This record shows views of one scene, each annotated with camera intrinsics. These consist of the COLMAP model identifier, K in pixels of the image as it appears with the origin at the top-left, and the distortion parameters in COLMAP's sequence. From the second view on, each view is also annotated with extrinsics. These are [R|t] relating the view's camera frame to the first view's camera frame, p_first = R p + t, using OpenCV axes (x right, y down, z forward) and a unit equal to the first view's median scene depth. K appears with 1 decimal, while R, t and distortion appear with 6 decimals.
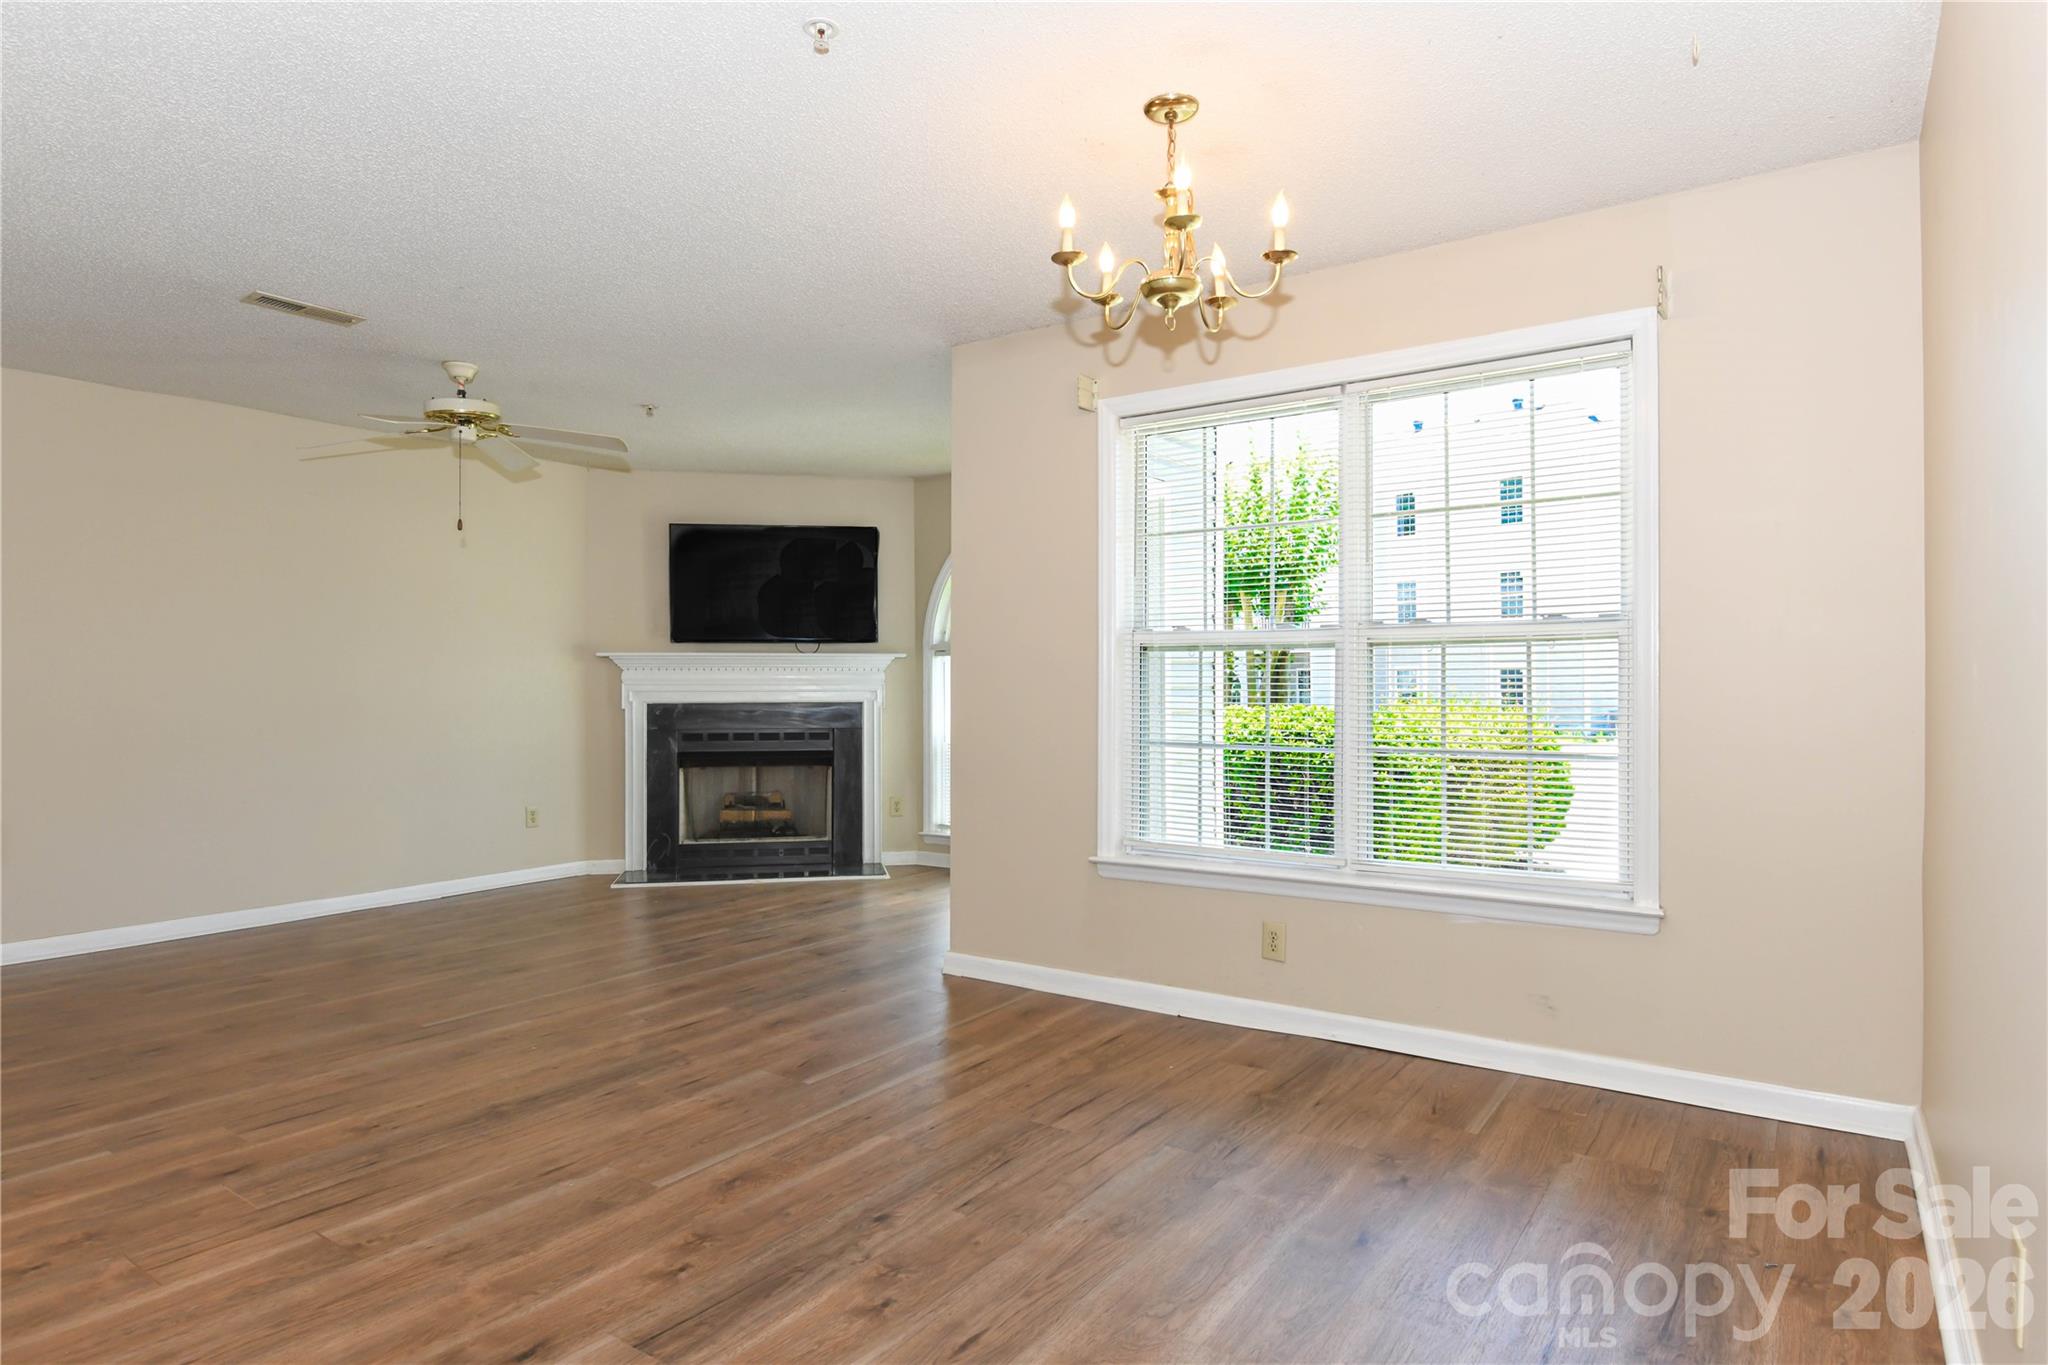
lens RADIAL K [[1139.9, 0, 1006.2], [0, 1139.9, 662.4], [0, 0, 1]] dist [0.029401, -0.022083]
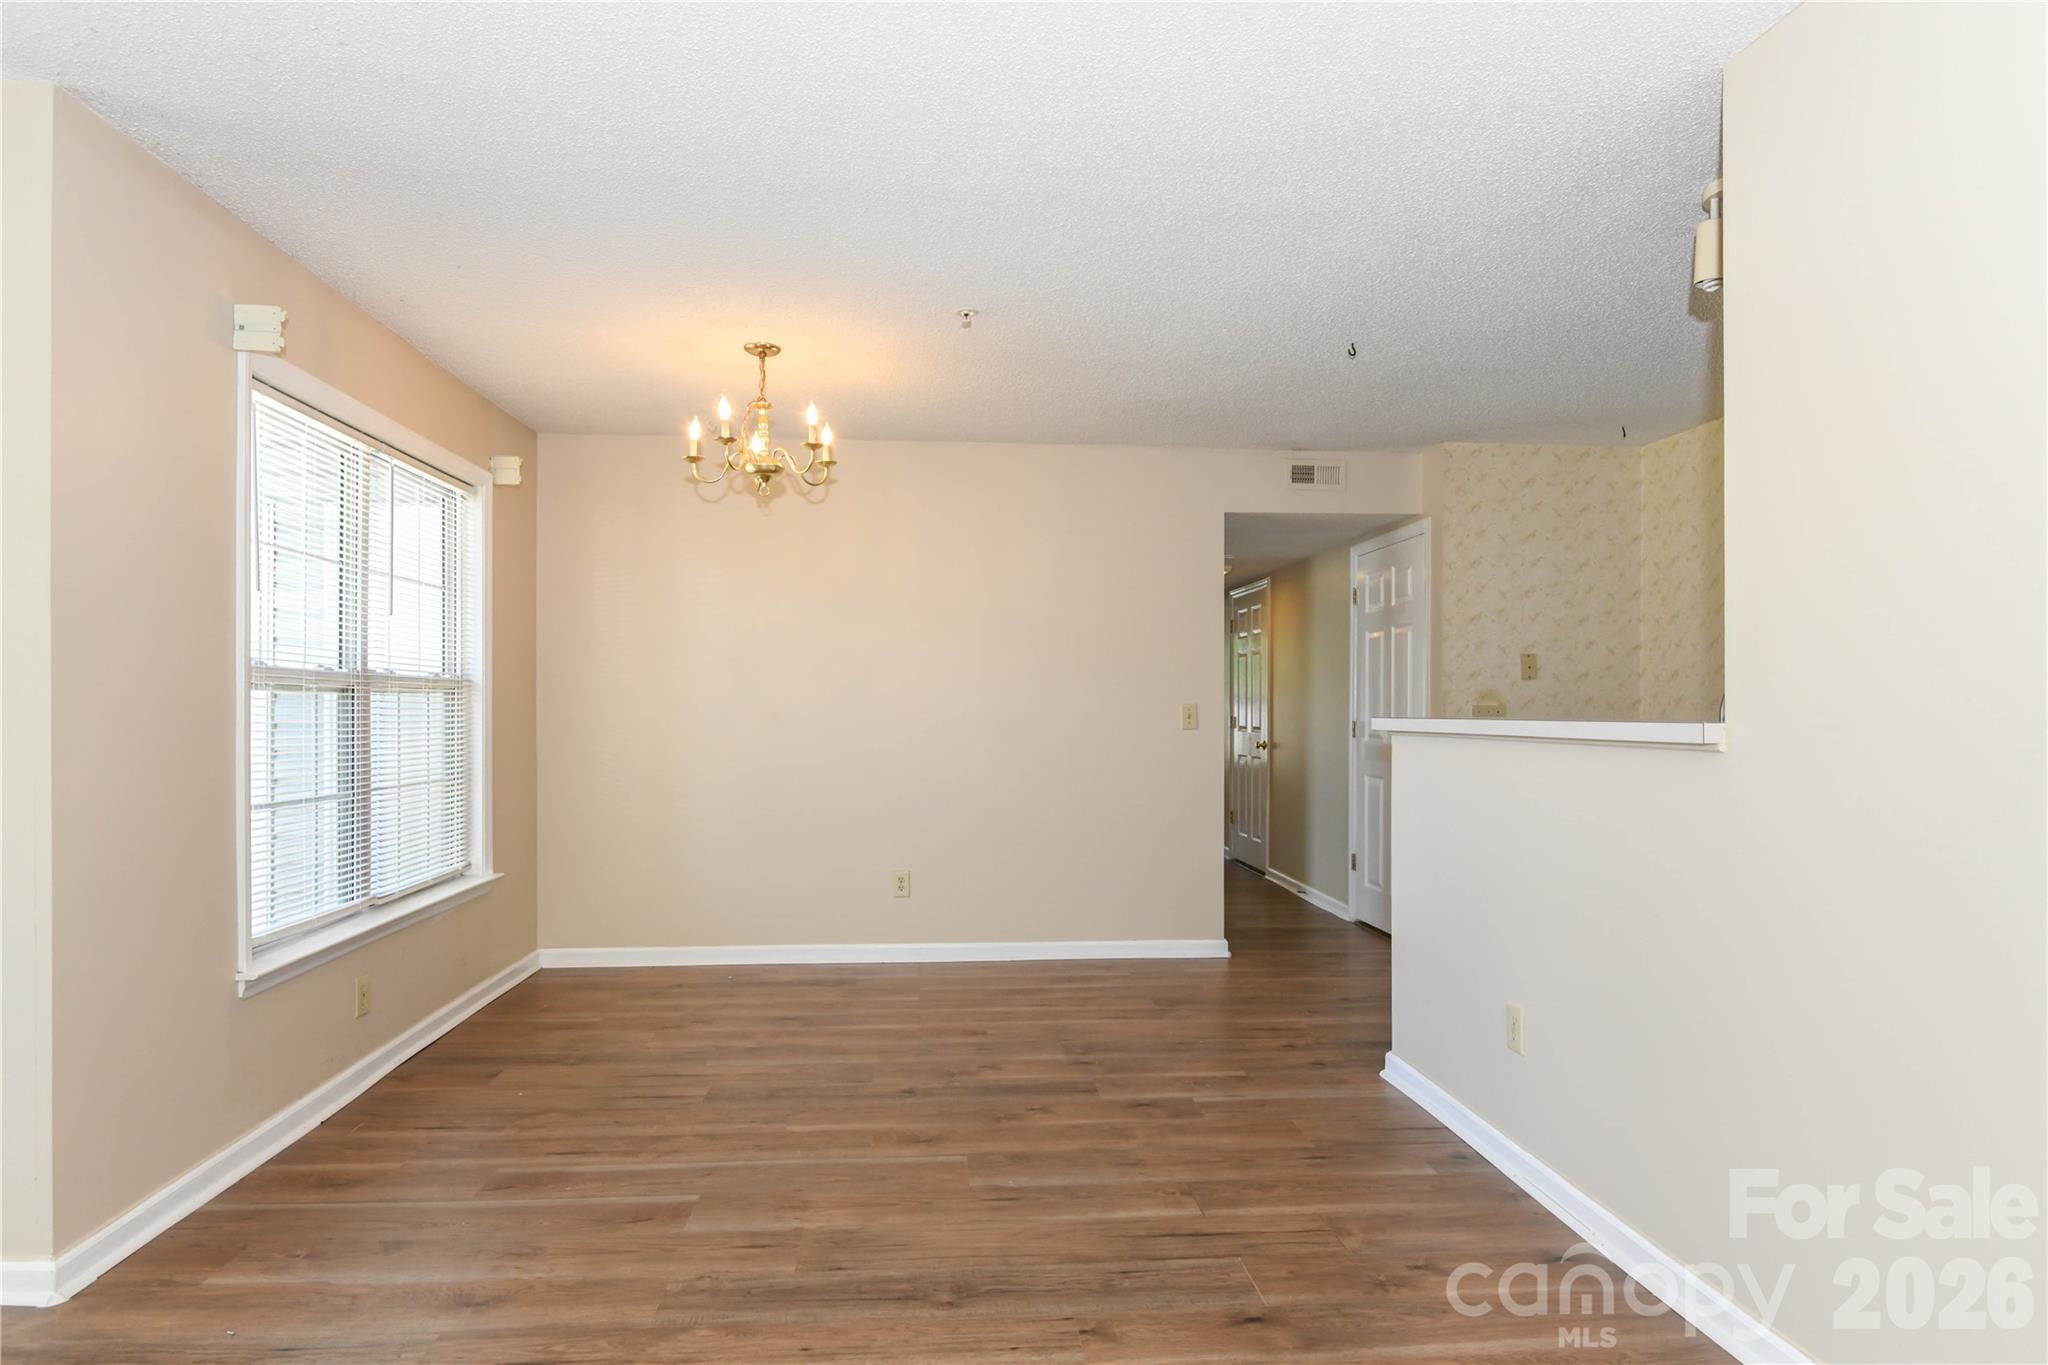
lens RADIAL K [[1139.9, 0, 965.5], [0, 1139.9, 723.4], [0, 0, 1]] dist [0.029401, -0.022083]
pose [[-0.608580, -0.003704, 0.793484, -1.470703], [-0.011611, 0.999924, -0.004238, 0.013301], [-0.793407, -0.011792, -0.608577, 2.045496]]
